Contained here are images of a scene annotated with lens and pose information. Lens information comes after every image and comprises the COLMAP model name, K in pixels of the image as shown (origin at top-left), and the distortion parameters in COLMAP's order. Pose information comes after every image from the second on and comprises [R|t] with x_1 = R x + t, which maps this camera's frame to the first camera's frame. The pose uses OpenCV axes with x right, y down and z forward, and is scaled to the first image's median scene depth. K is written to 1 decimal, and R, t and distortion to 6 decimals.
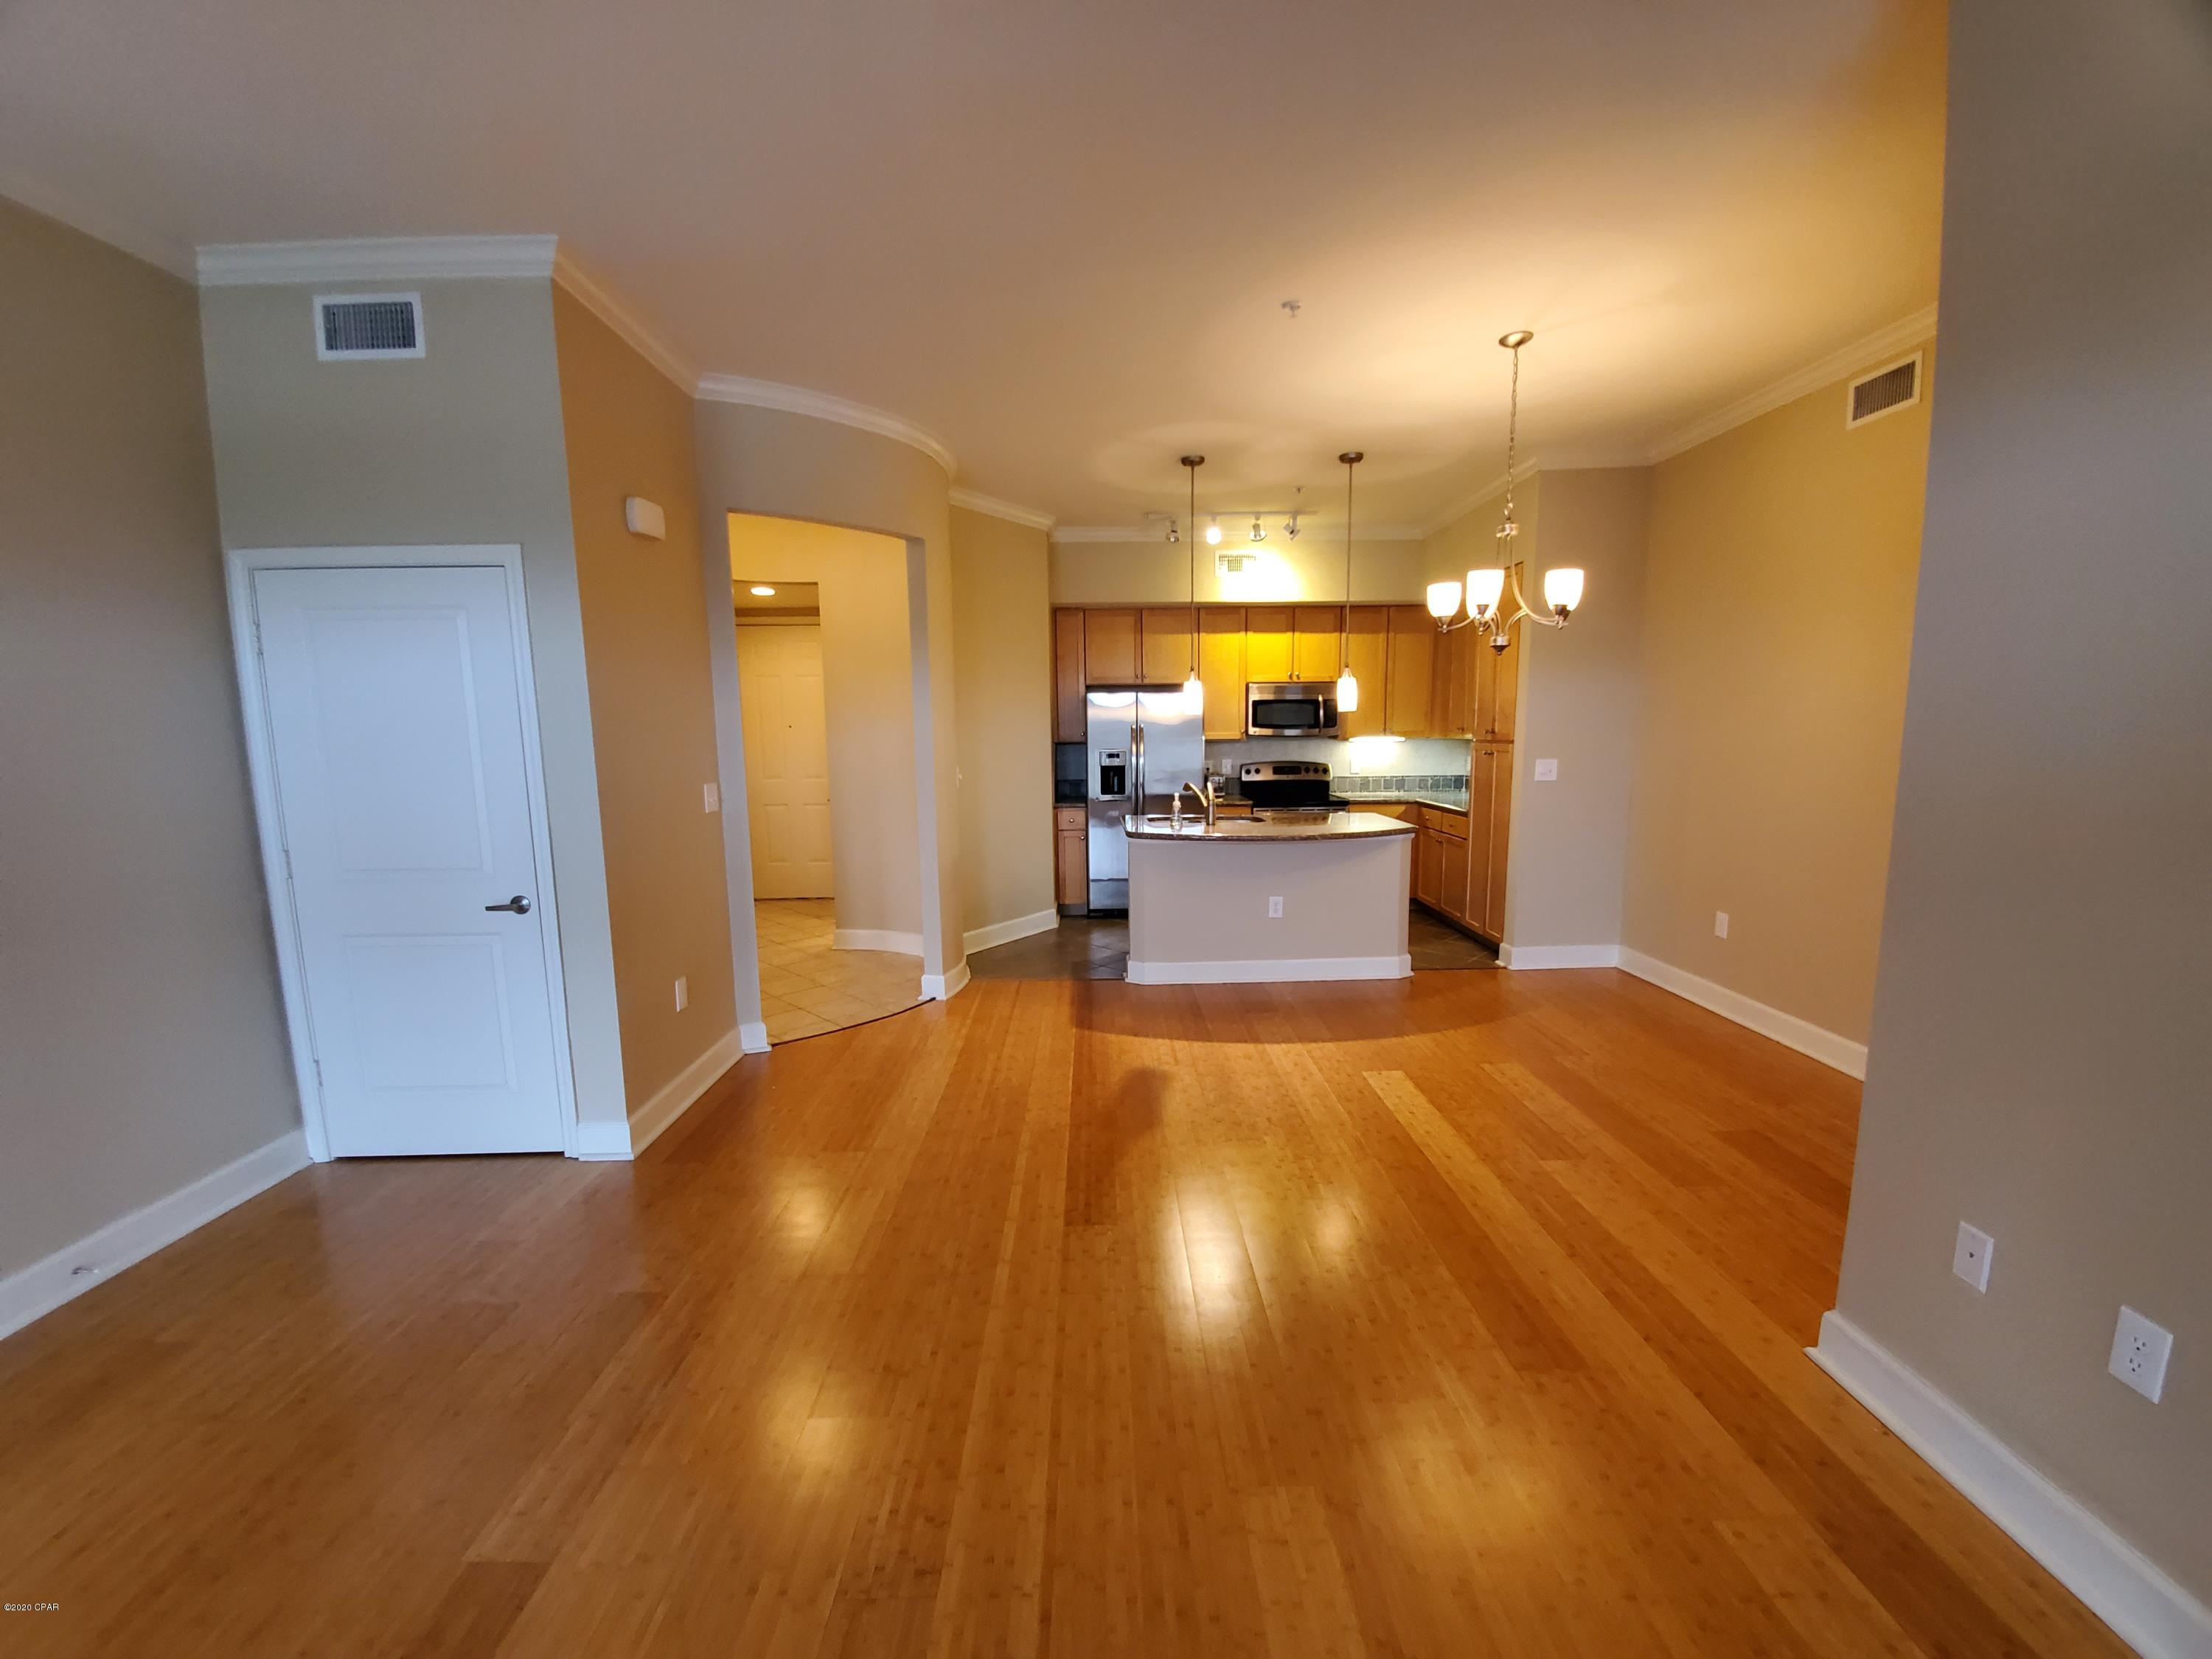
lens RADIAL K [[876.6, 0, 1104.6], [0, 876.6, 848.3], [0, 0, 1]] dist [0.004896, -0.014277]
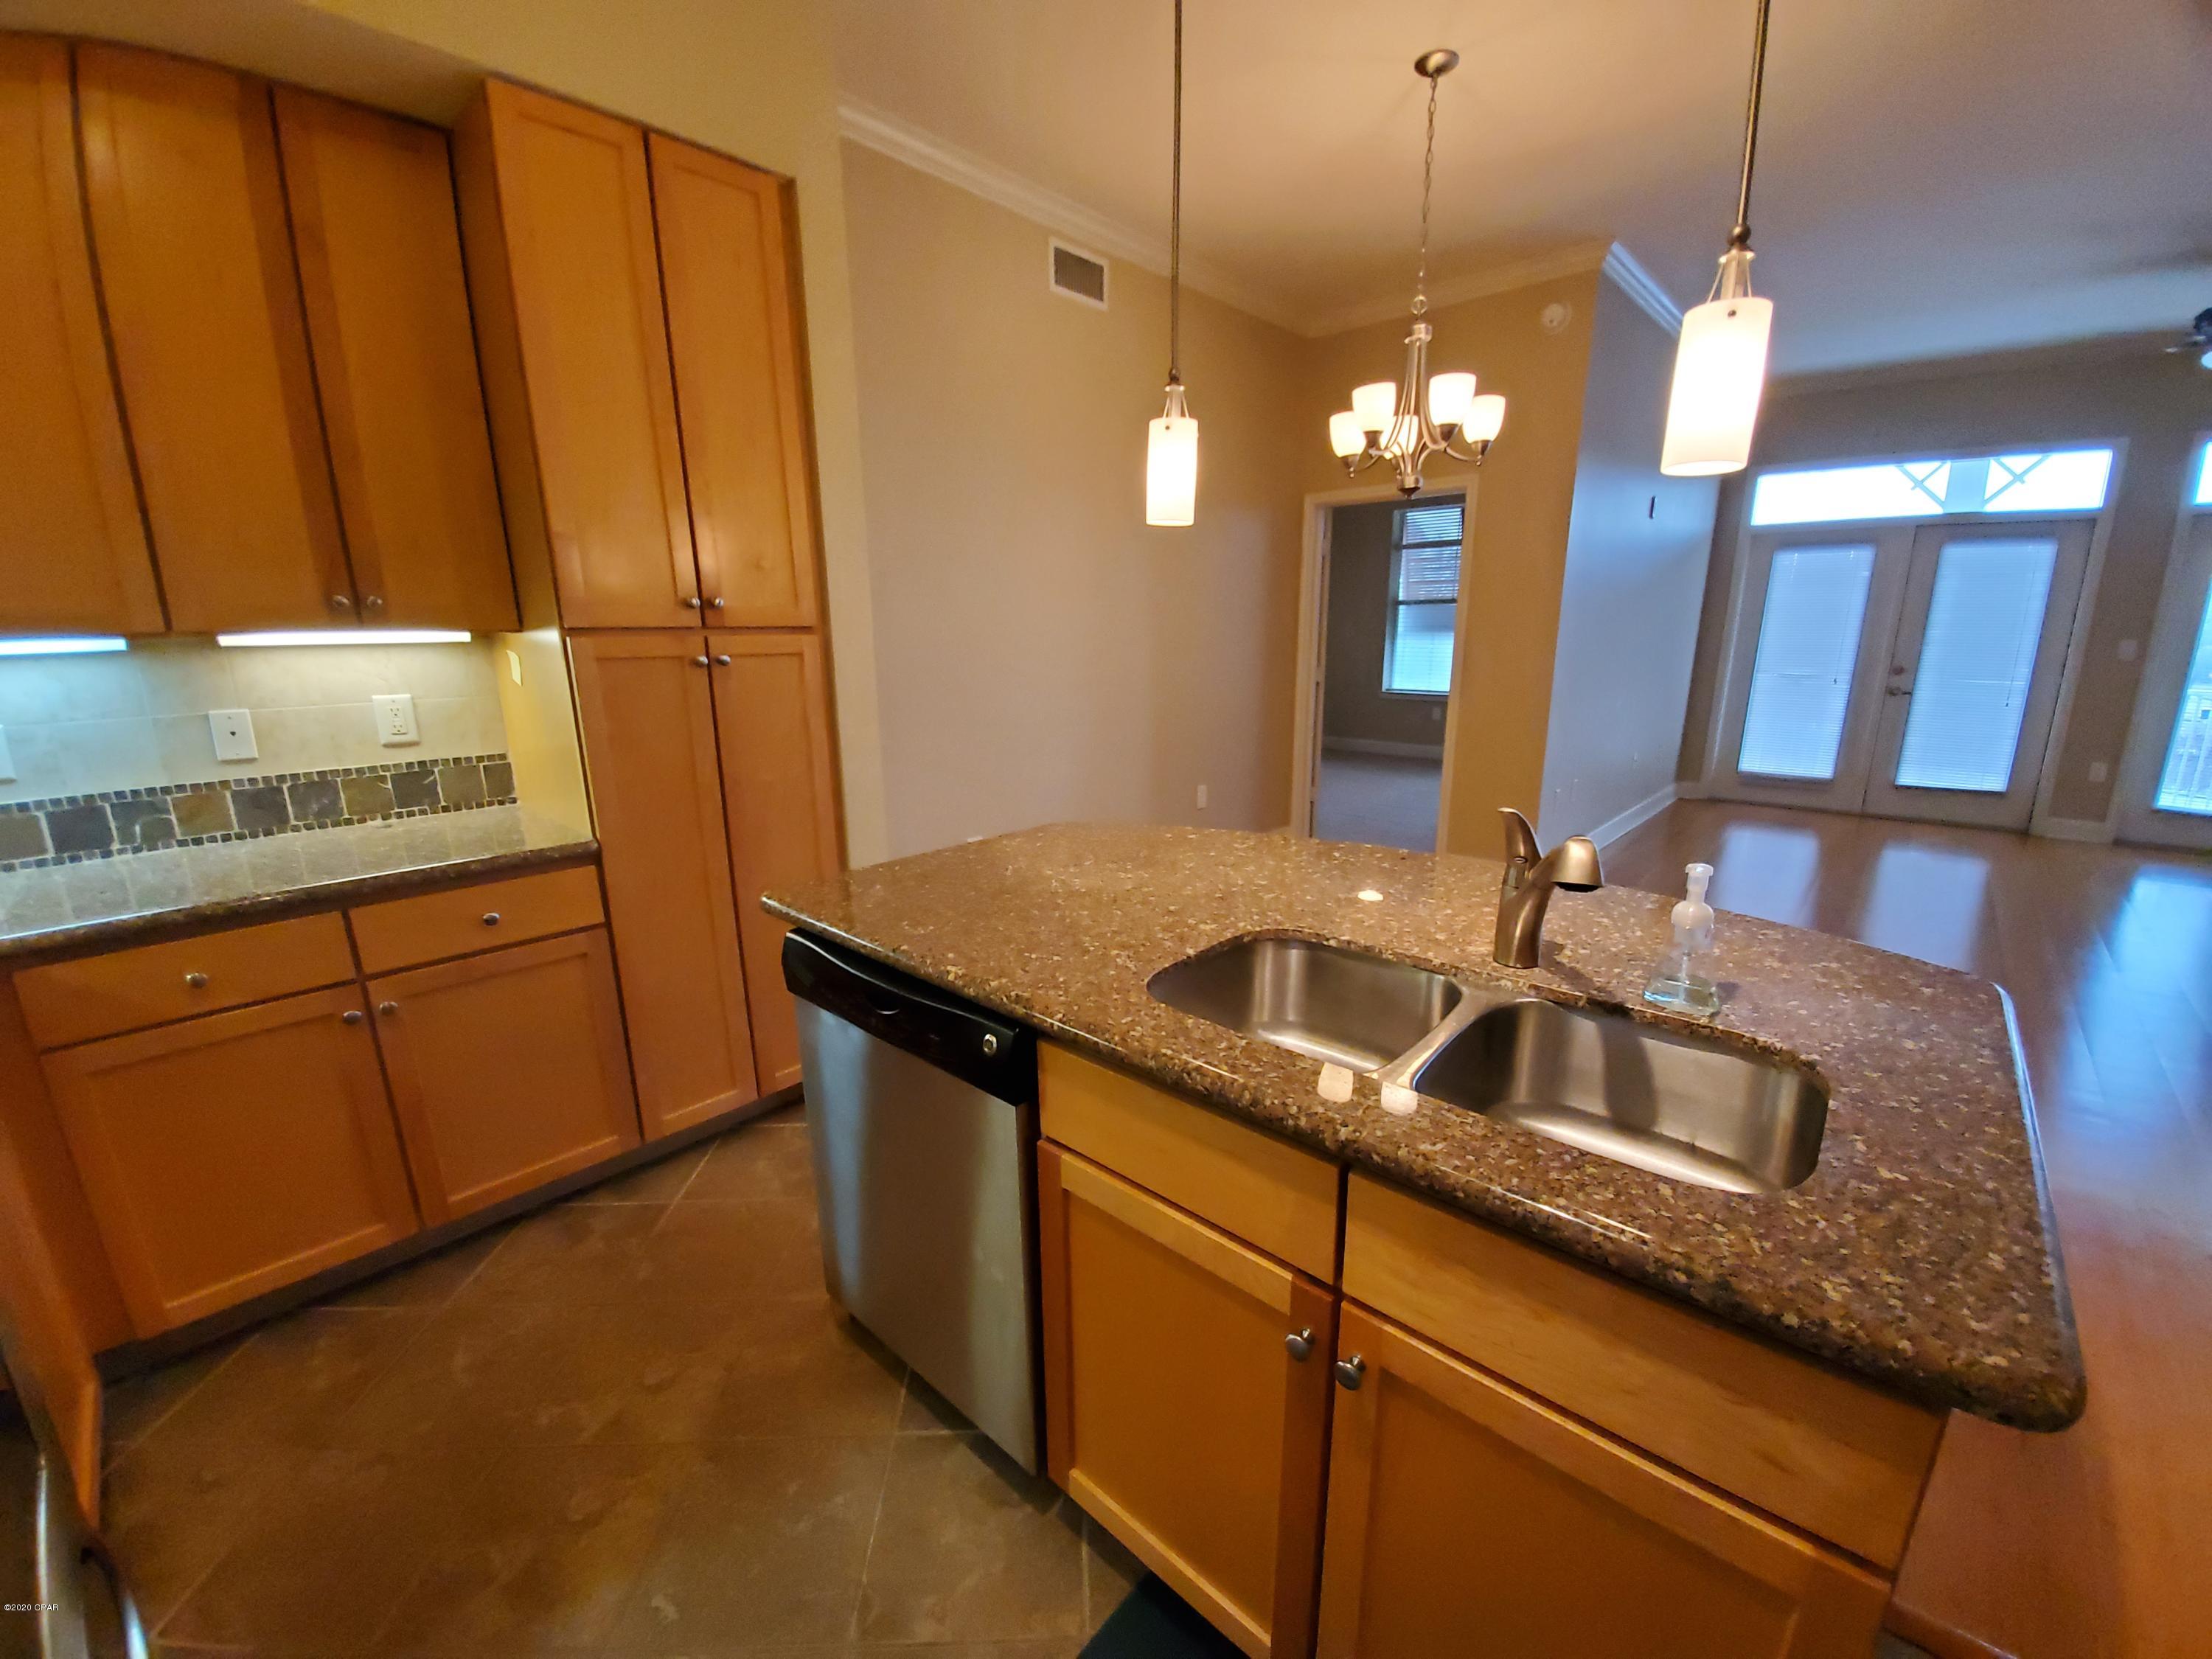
lens RADIAL K [[876.6, 0, 1104.6], [0, 876.6, 848.3], [0, 0, 1]] dist [0.004896, -0.014277]
pose [[-0.725300, -0.151415, 0.671575, 0.071592], [0.110827, 0.937108, 0.330977, -0.229427], [-0.679453, 0.314486, -0.662904, 1.898426]]
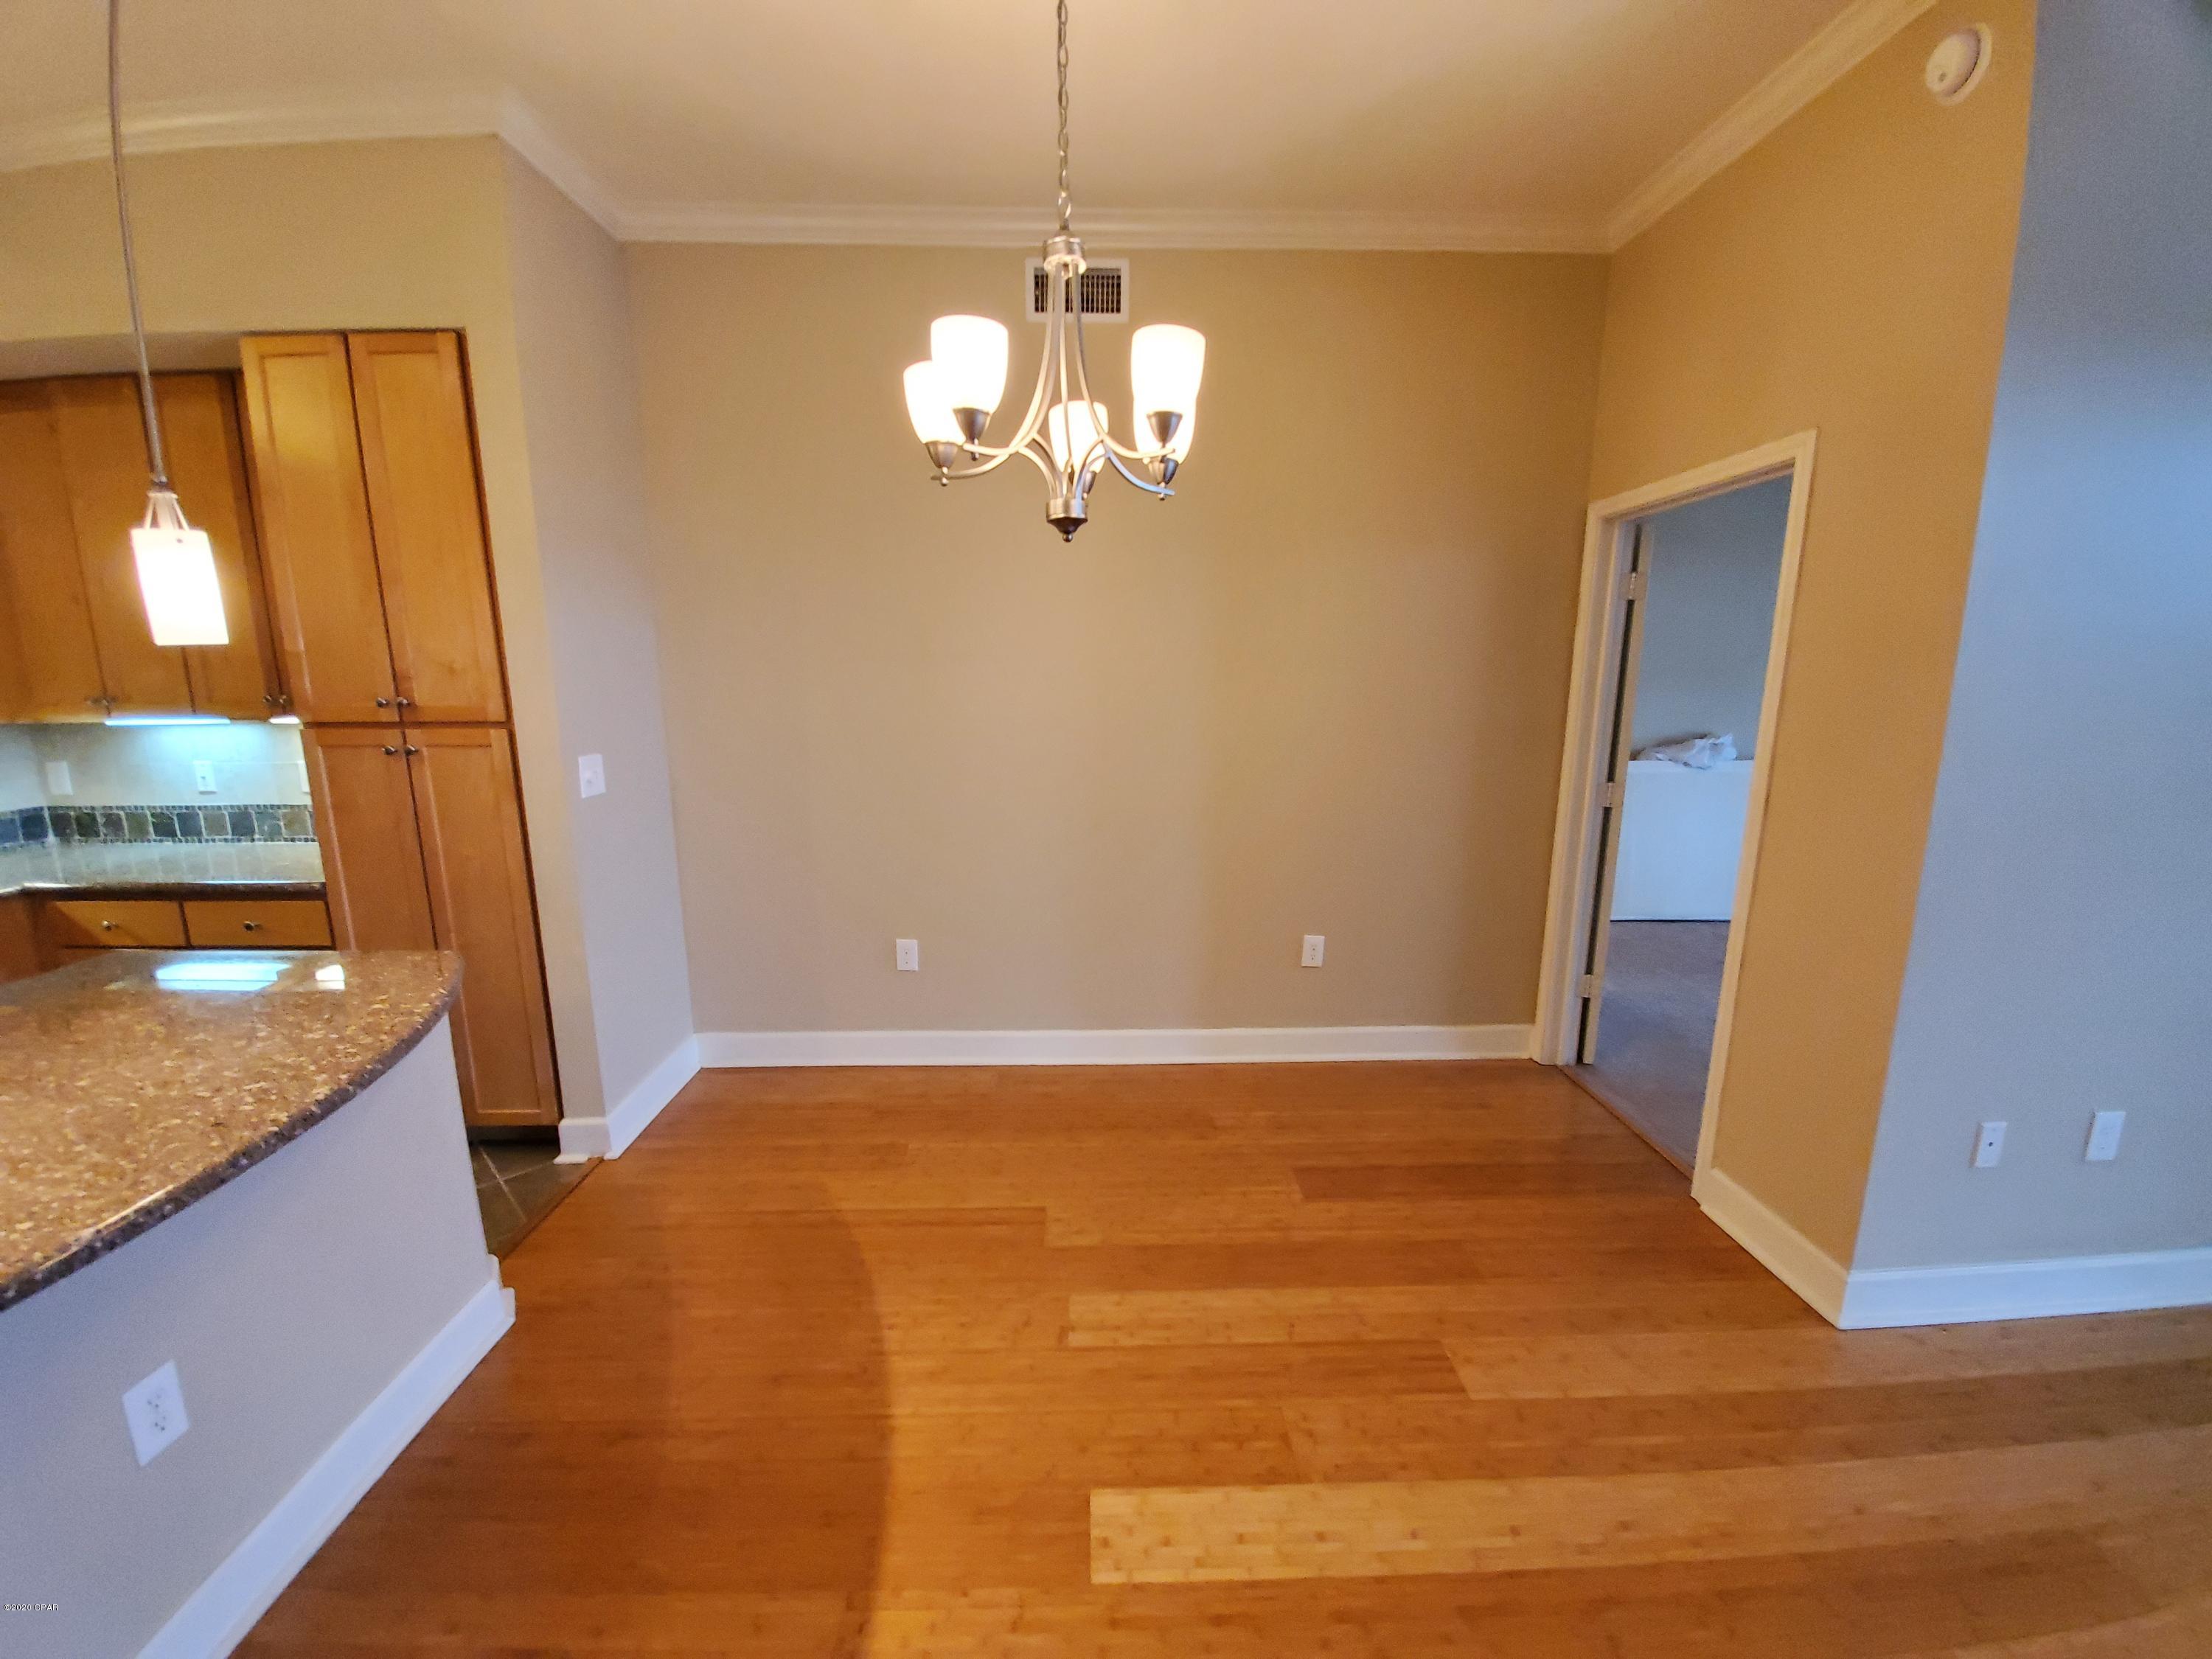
lens RADIAL K [[876.6, 0, 1104.6], [0, 876.6, 848.3], [0, 0, 1]] dist [0.004896, -0.014277]
pose [[-0.015242, -0.182858, 0.983021, -0.035774], [0.136903, 0.973495, 0.183209, -0.152120], [-0.990467, 0.137371, 0.010195, 1.047403]]
